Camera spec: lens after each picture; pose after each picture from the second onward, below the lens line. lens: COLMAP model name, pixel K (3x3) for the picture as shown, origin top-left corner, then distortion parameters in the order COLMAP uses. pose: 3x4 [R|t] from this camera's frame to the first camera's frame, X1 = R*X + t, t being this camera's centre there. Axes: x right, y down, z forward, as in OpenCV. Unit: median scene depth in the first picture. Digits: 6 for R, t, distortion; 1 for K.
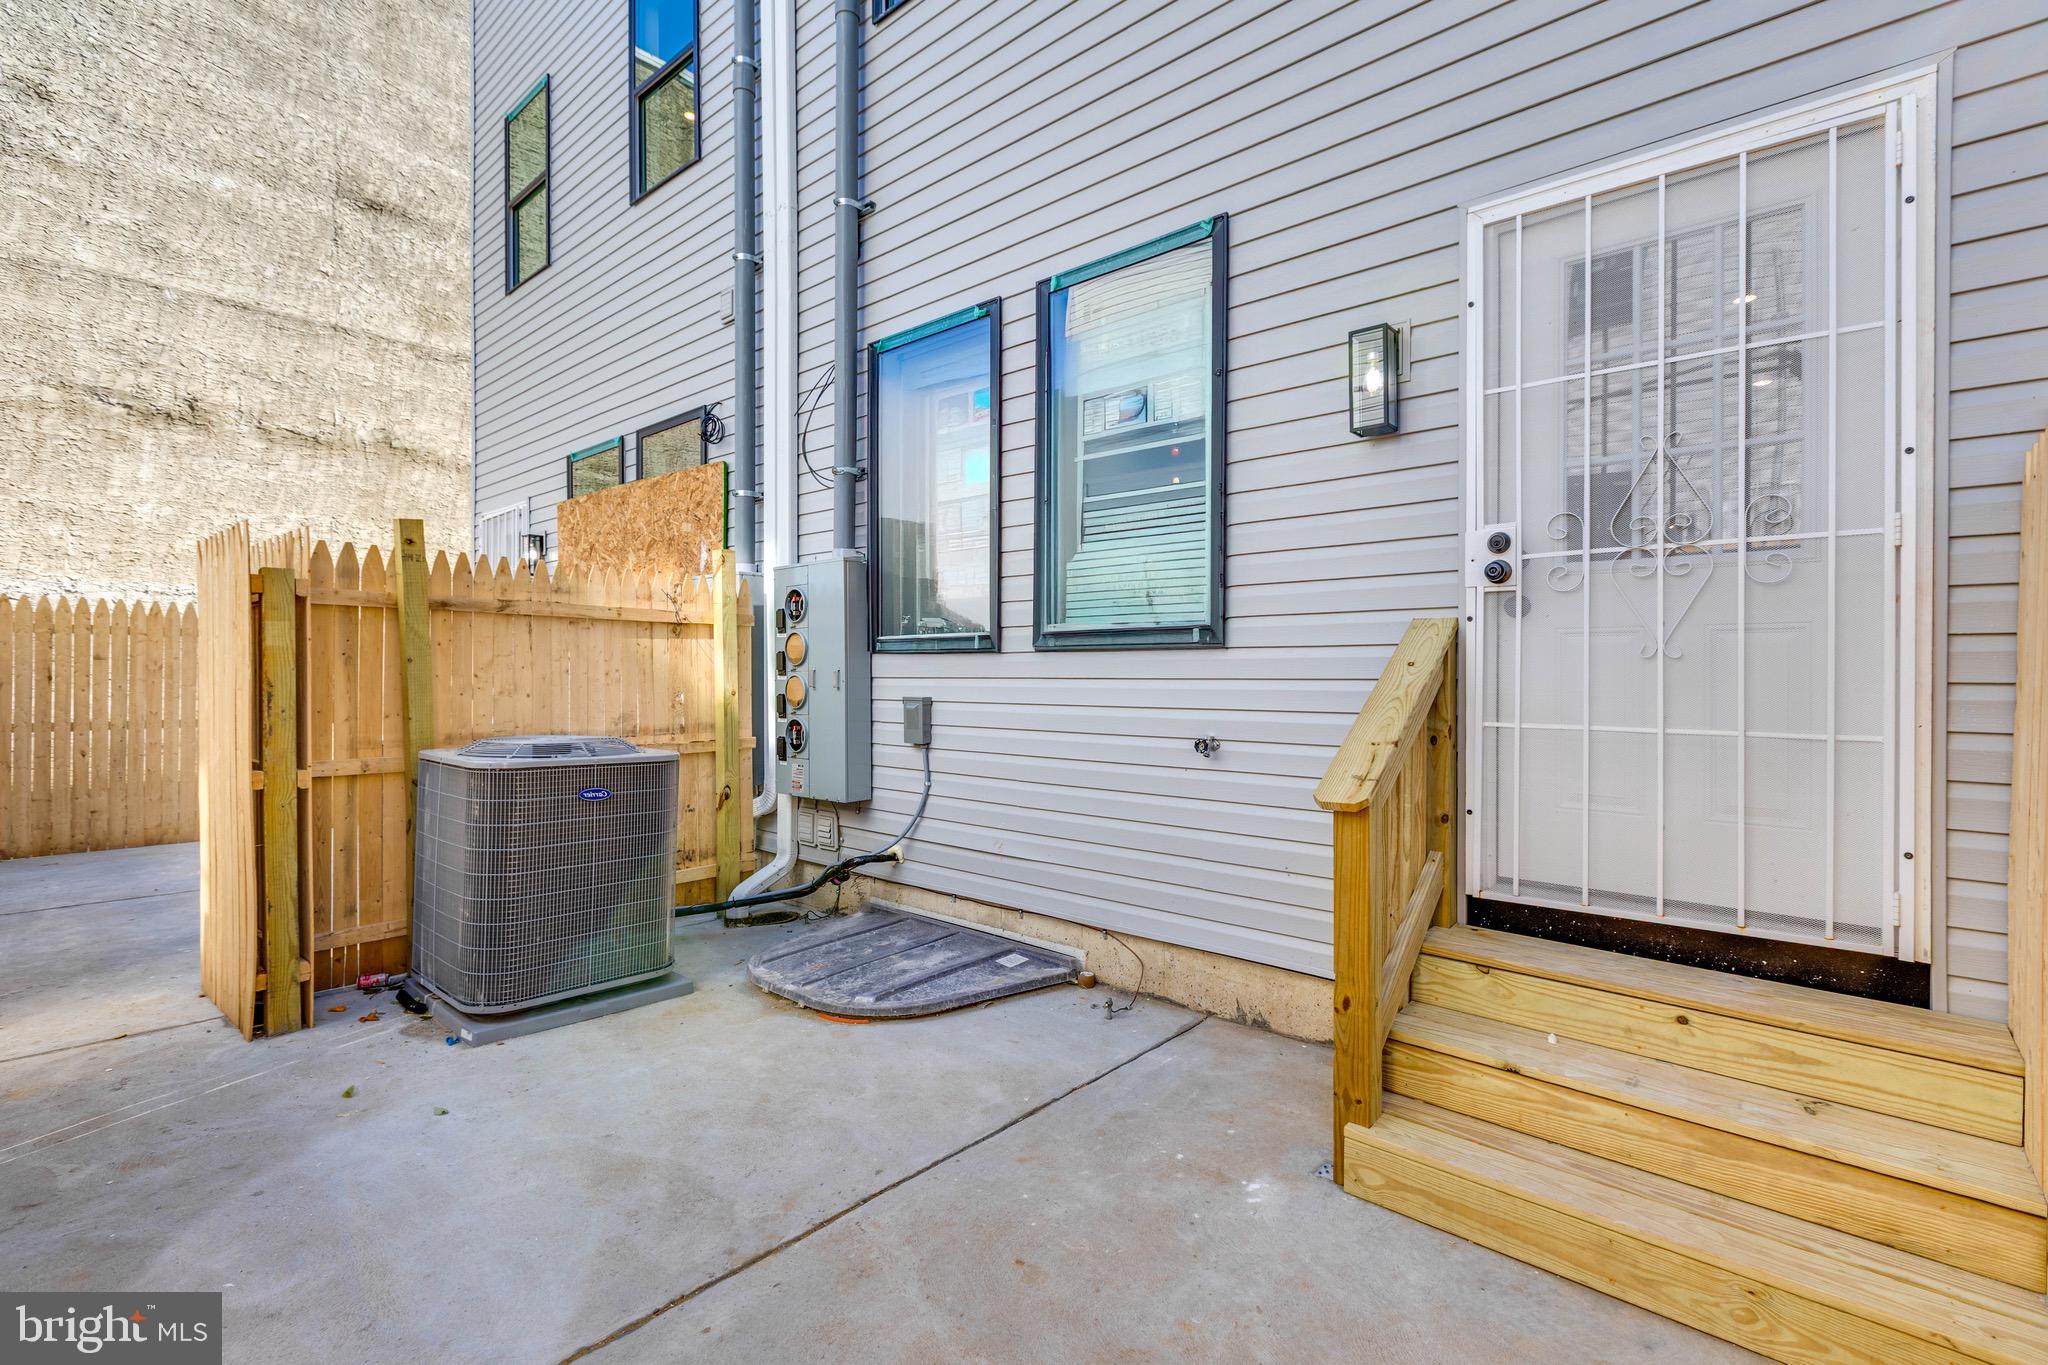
lens RADIAL K [[949.4, 0, 1031.3], [0, 949.4, 674.7], [0, 0, 1]] dist [0.000539, 0.000172]
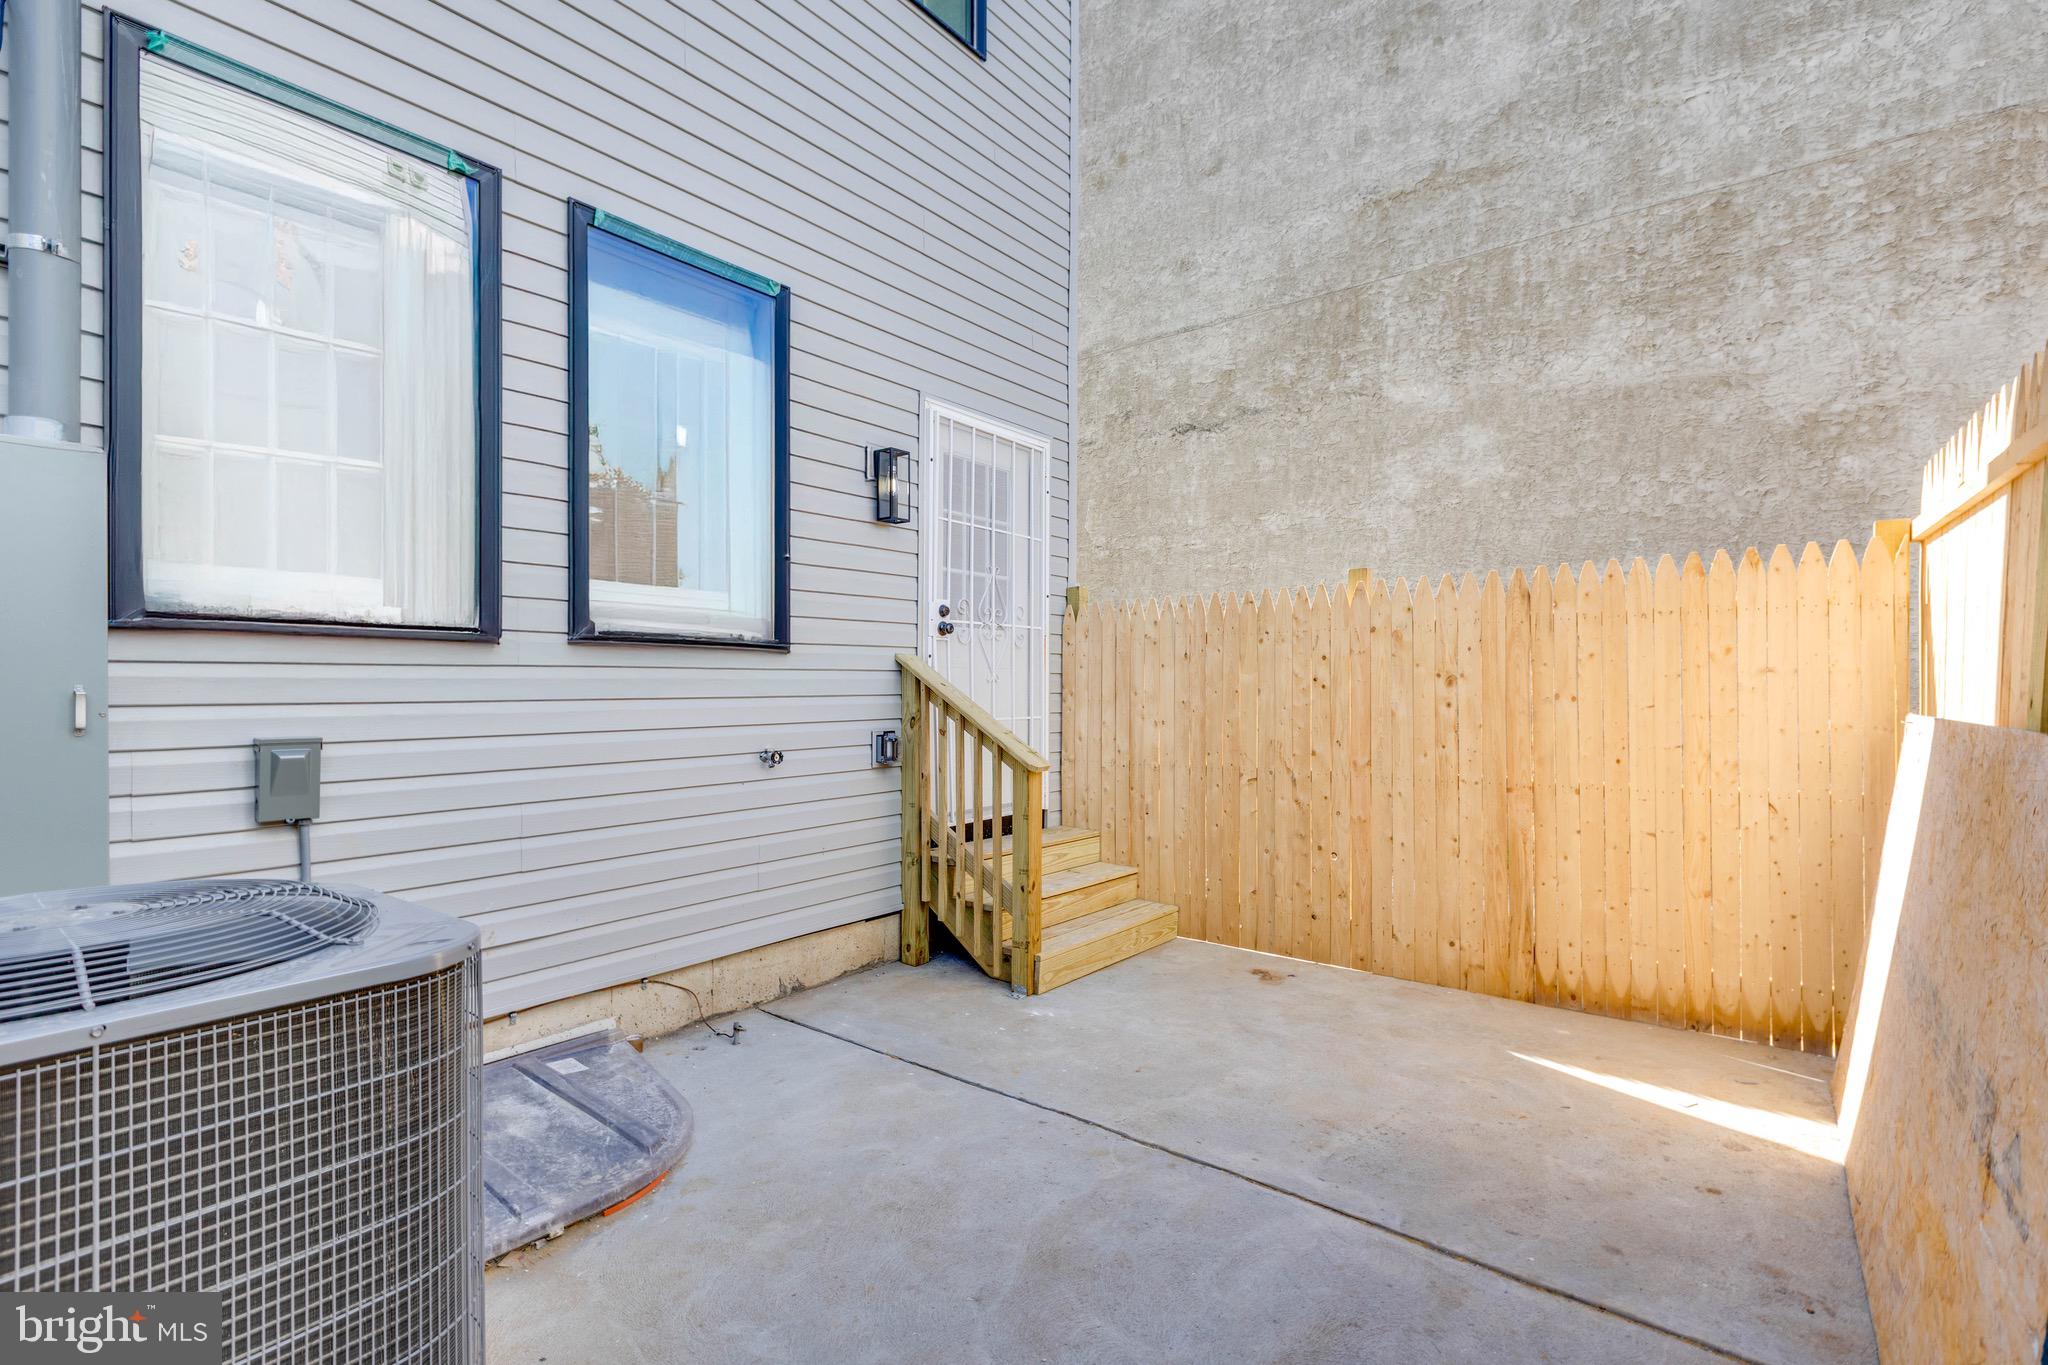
lens RADIAL K [[949.4, 0, 1031.1], [0, 949.4, 688.3], [0, 0, 1]] dist [0.000539, 0.000172]
pose [[-0.077326, -0.004300, 0.996997, -0.995290], [0.002165, 0.999988, 0.004481, -0.010244], [-0.997004, 0.002505, -0.077315, 0.833160]]
